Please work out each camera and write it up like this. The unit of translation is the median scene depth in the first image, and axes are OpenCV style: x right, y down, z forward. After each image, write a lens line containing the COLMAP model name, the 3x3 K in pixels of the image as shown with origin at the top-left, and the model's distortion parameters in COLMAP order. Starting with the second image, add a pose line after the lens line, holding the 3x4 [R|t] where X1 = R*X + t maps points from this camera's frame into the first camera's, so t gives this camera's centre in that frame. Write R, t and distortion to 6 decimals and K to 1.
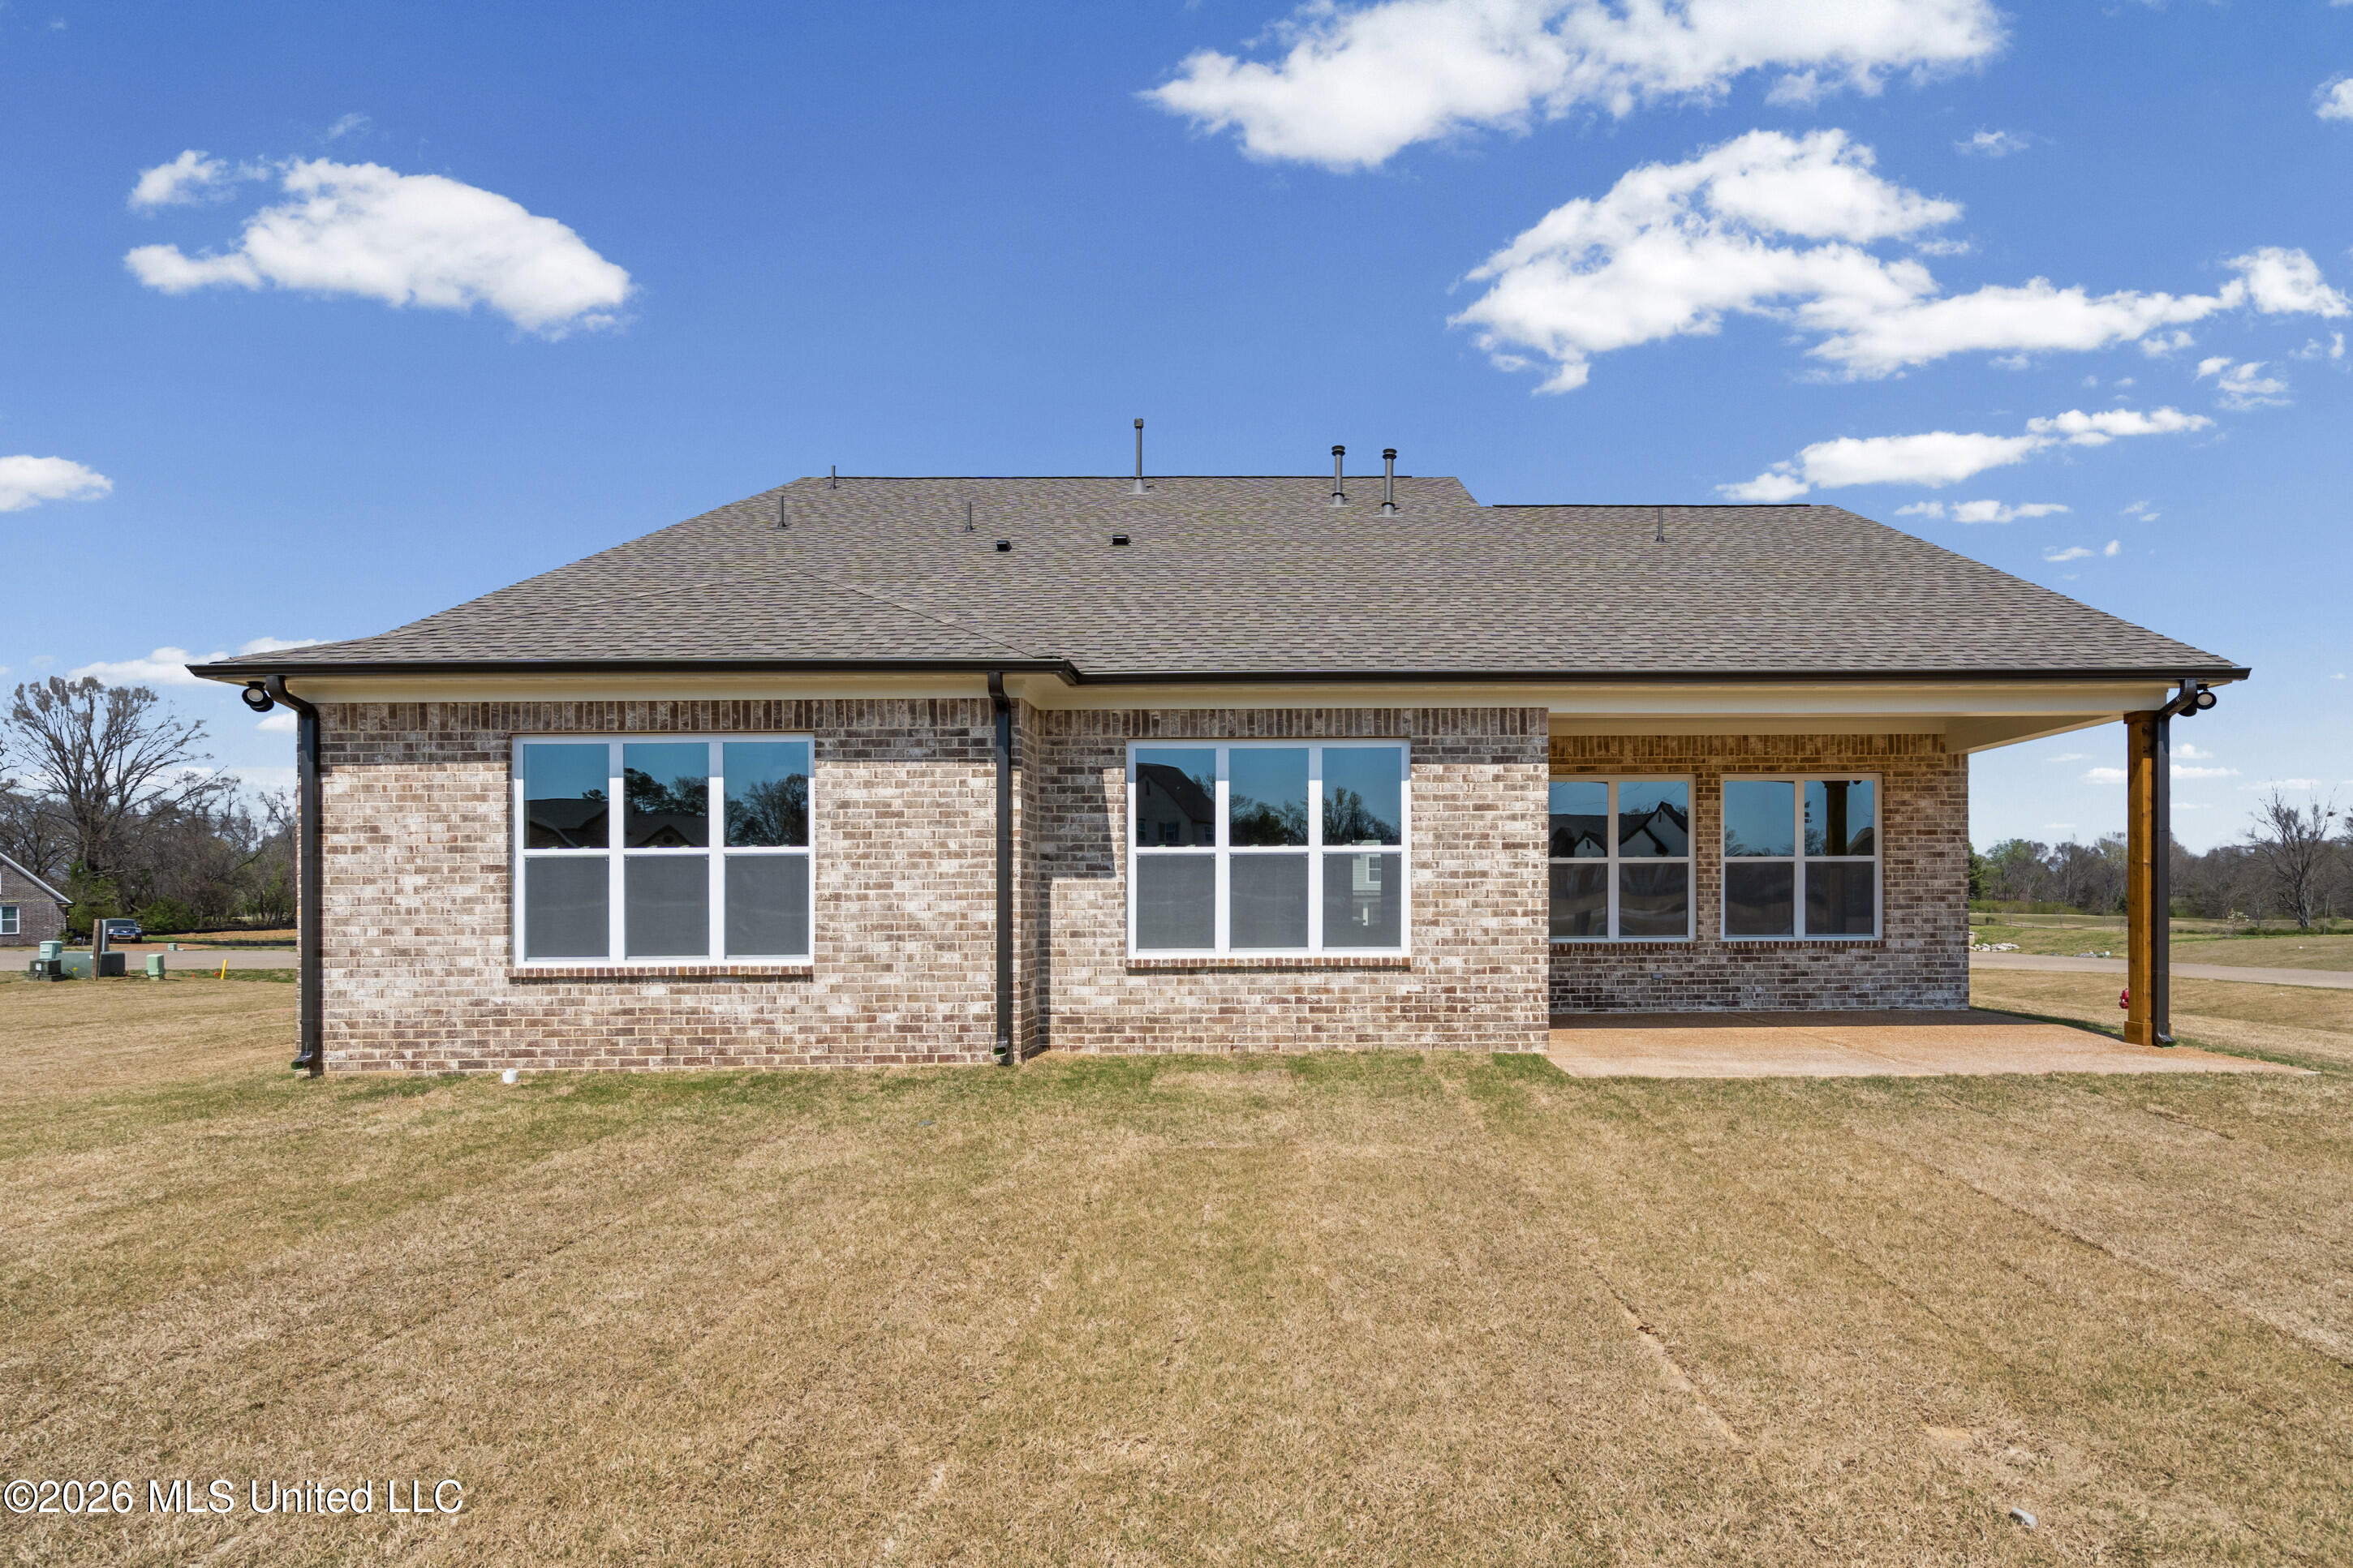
lens RADIAL K [[1174.6, 0, 1320.9], [0, 1174.6, 895.8], [0, 0, 1]] dist [-0.003002, 0.001284]
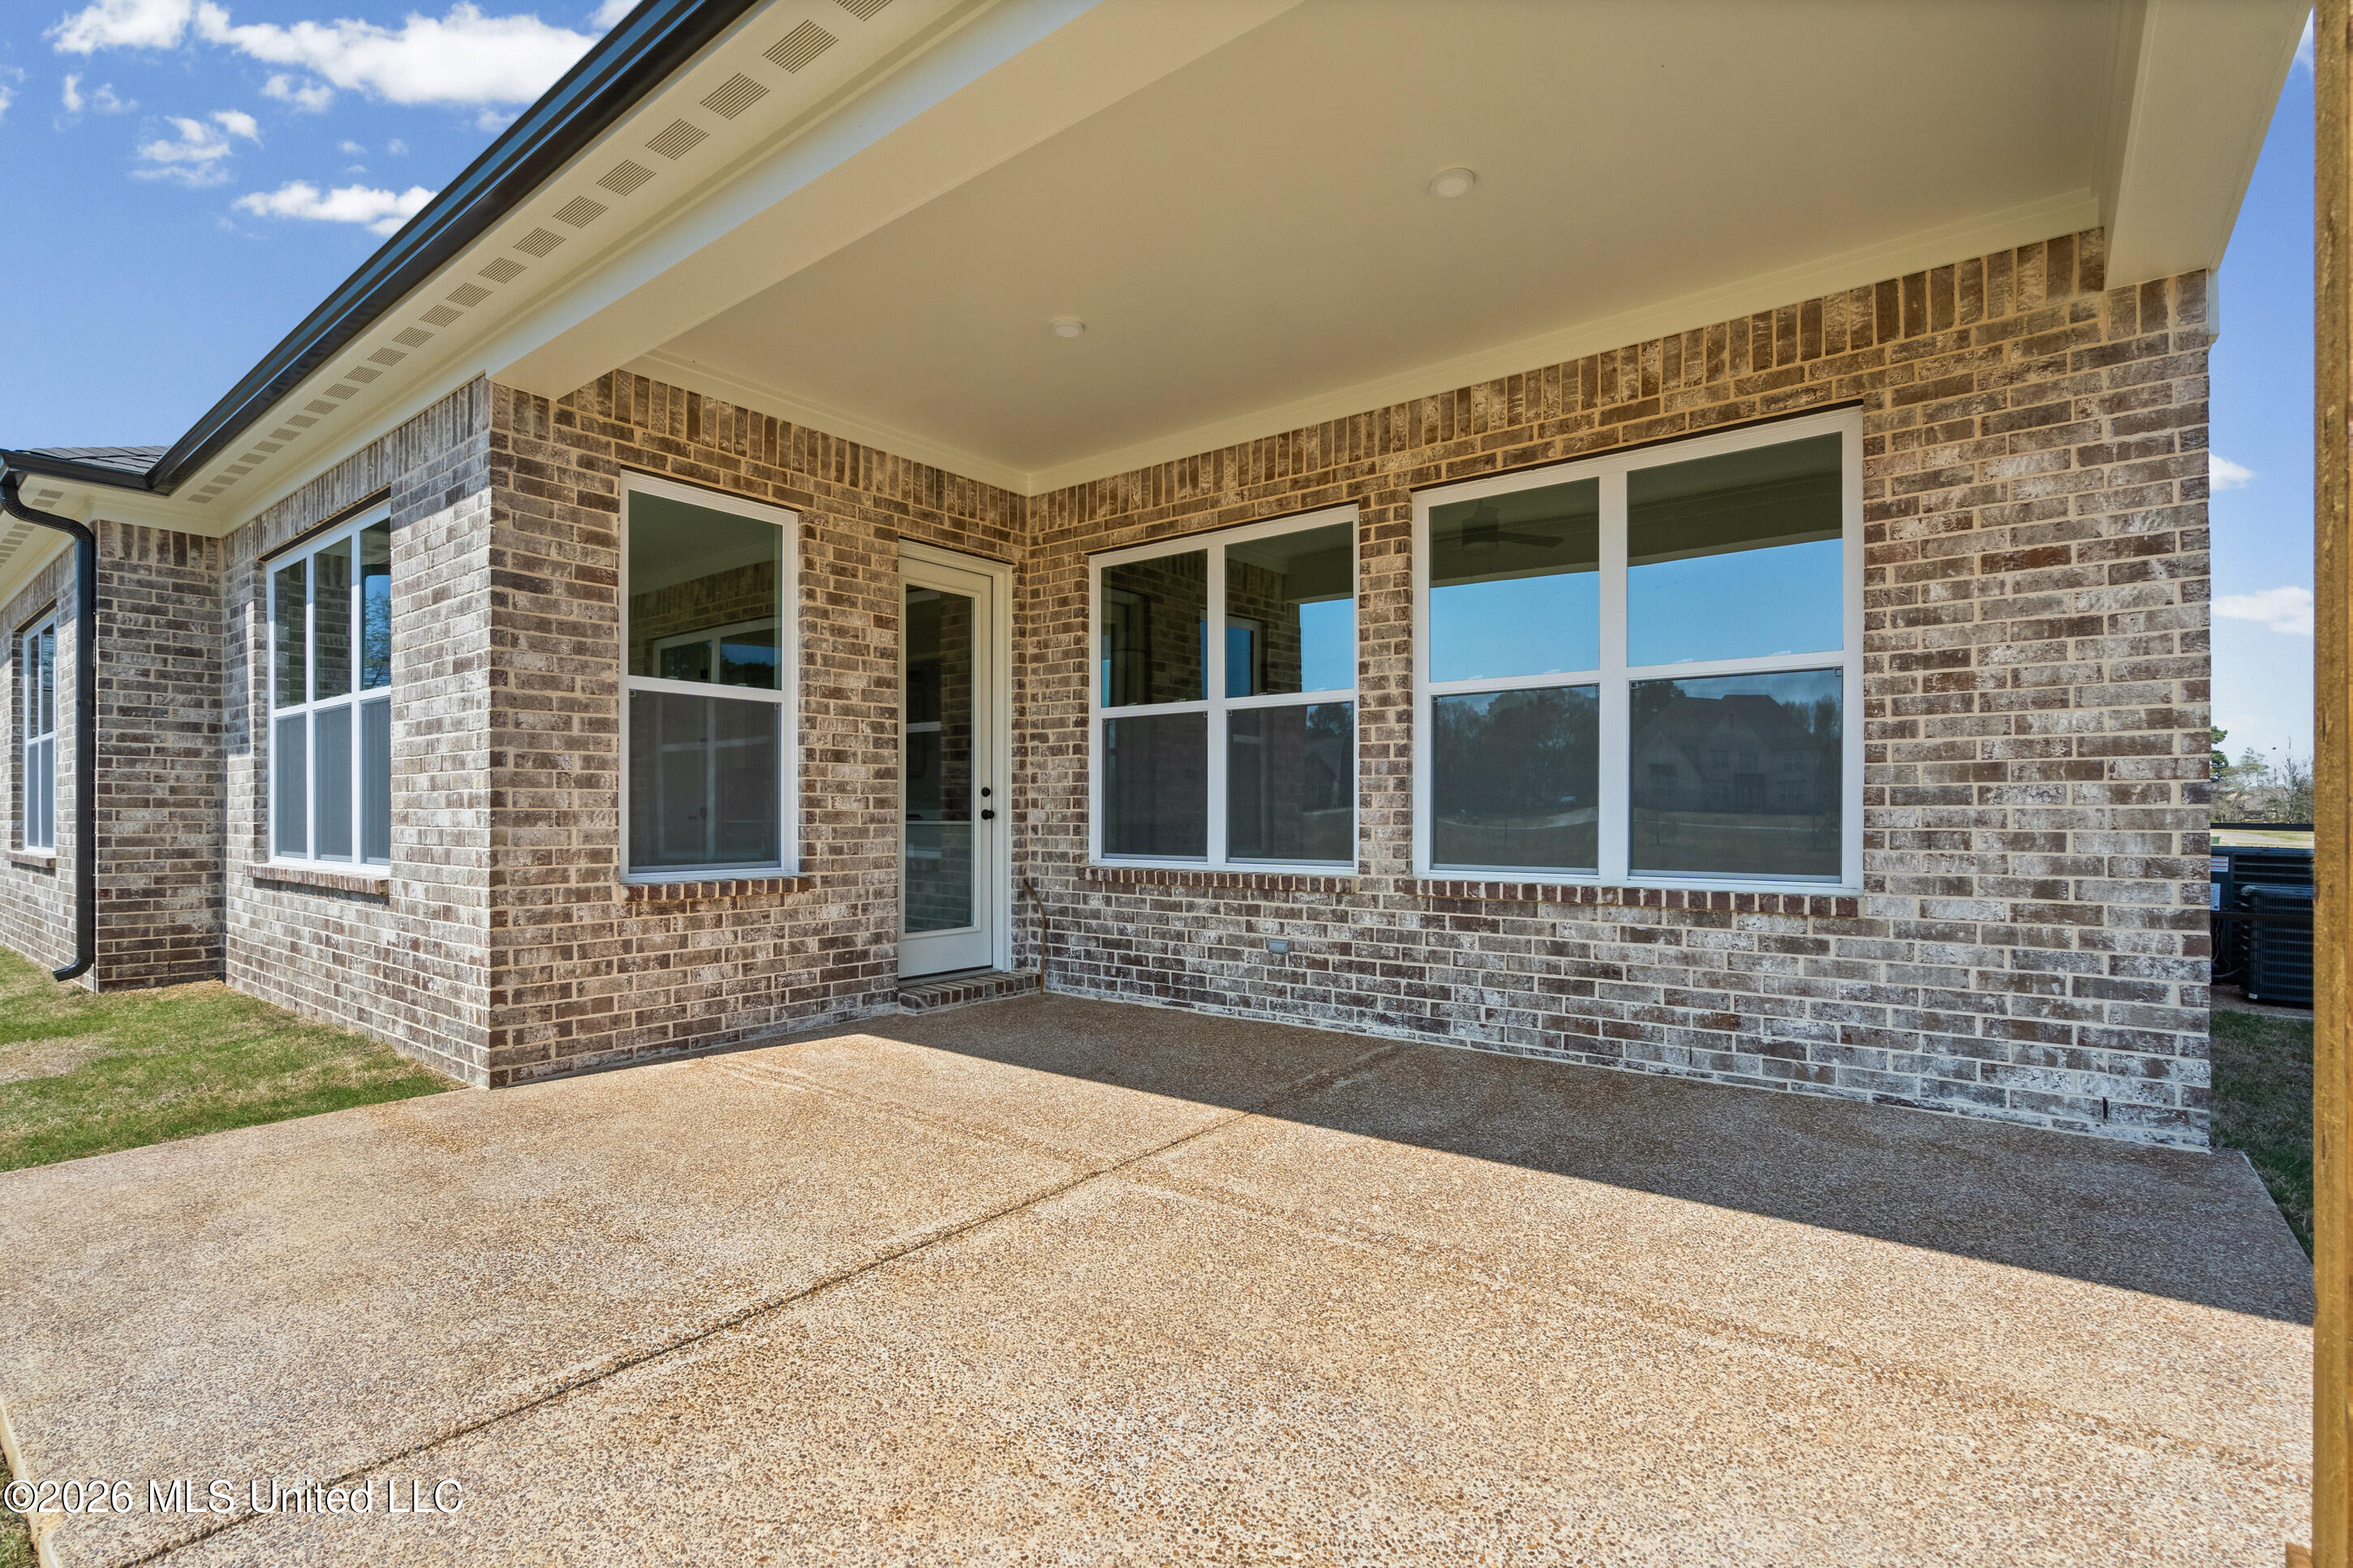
lens RADIAL K [[1076.7, 0, 1172.6], [0, 1076.7, 807.1], [0, 0, 1]] dist [-0.001899, -0.000546]
pose [[0.776627, 0.003224, -0.629953, 0.521828], [-0.002651, 0.999995, 0.001850, 0.012115], [0.629956, 0.000233, 0.776631, 0.635502]]
